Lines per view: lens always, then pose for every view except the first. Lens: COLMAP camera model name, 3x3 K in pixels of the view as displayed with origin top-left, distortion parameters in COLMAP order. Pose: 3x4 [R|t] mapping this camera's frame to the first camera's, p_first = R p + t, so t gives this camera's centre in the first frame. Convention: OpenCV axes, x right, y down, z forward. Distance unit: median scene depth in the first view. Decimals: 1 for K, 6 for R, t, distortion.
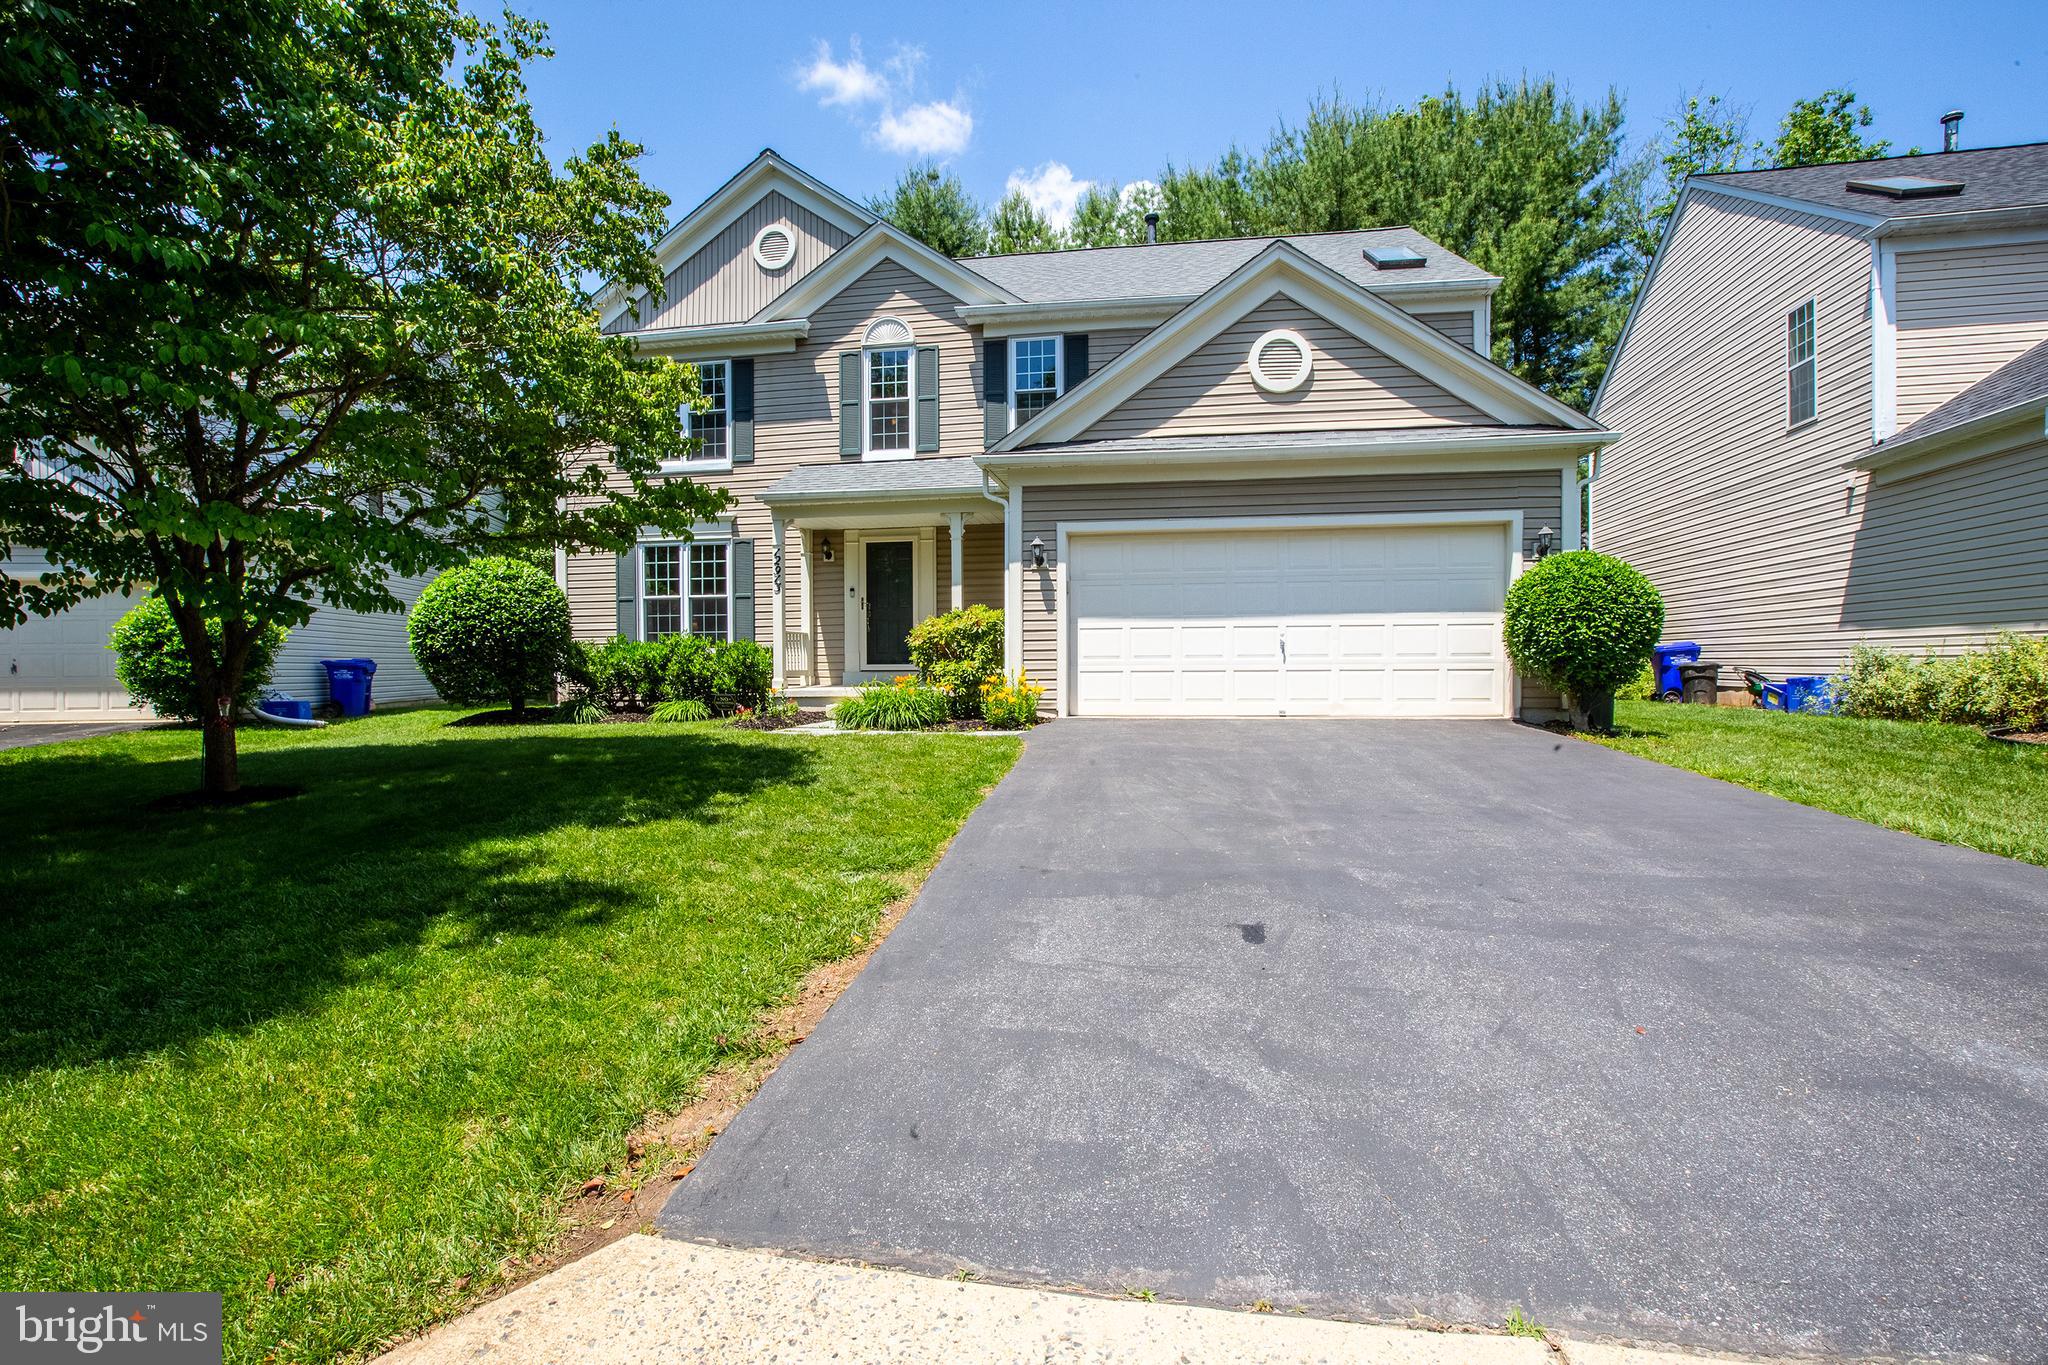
lens RADIAL K [[976.3, 0, 1024.0], [0, 976.3, 682.5], [0, 0, 1]] dist [-0.080350, 0.050830]
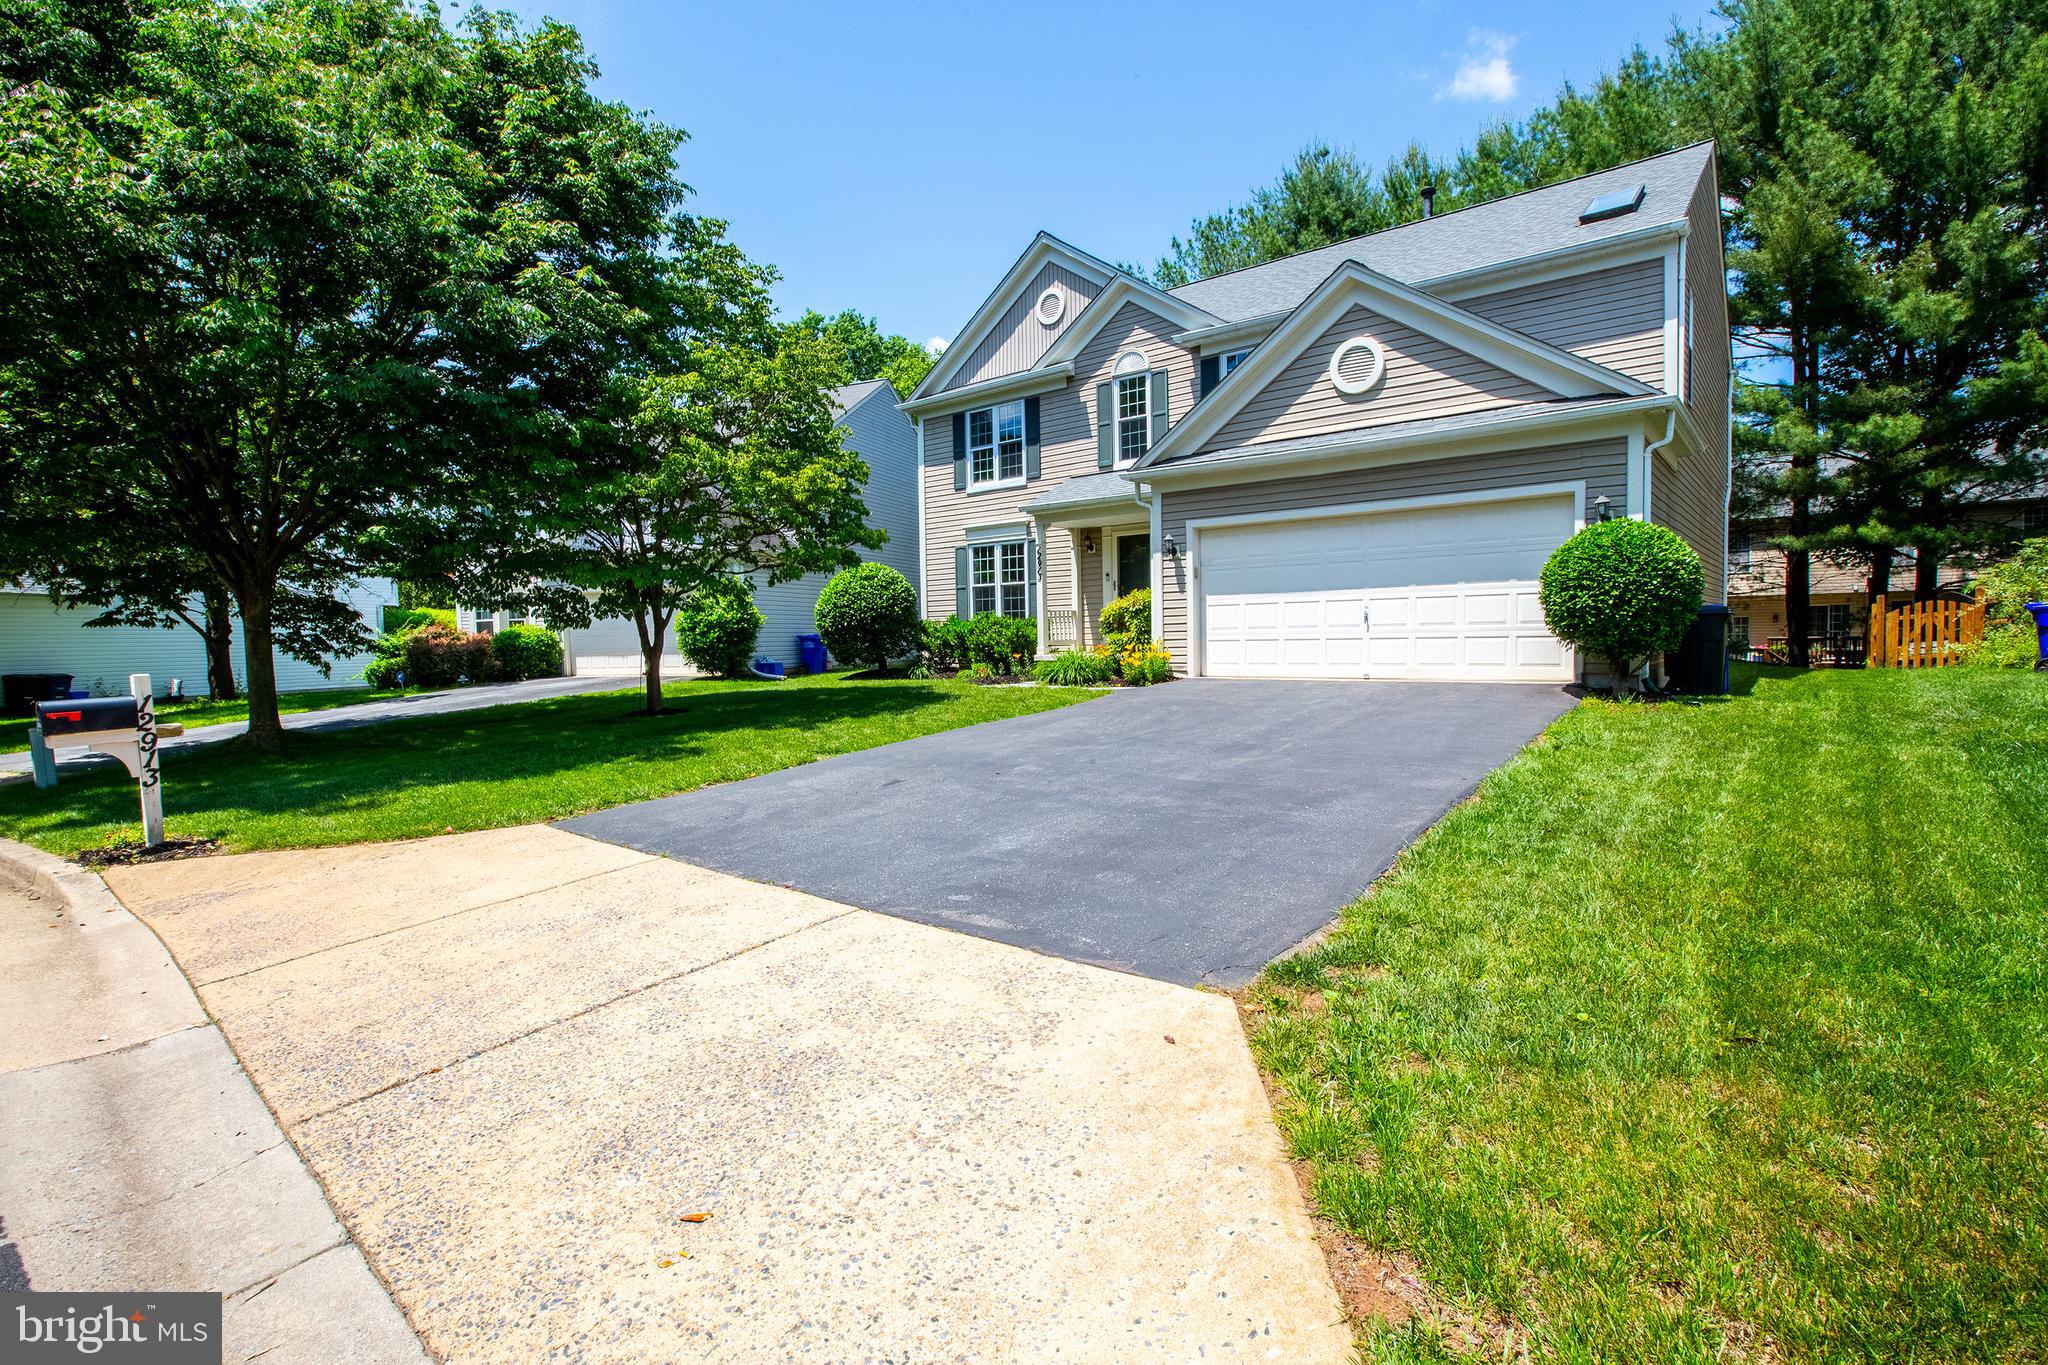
lens RADIAL K [[976.3, 0, 1024.0], [0, 976.3, 682.5], [0, 0, 1]] dist [-0.080350, 0.050830]
pose [[0.860734, 0.014344, -0.508854, 0.374168], [0.003774, 0.999396, 0.034555, -0.001075], [0.509042, -0.031663, 0.860159, -0.134504]]
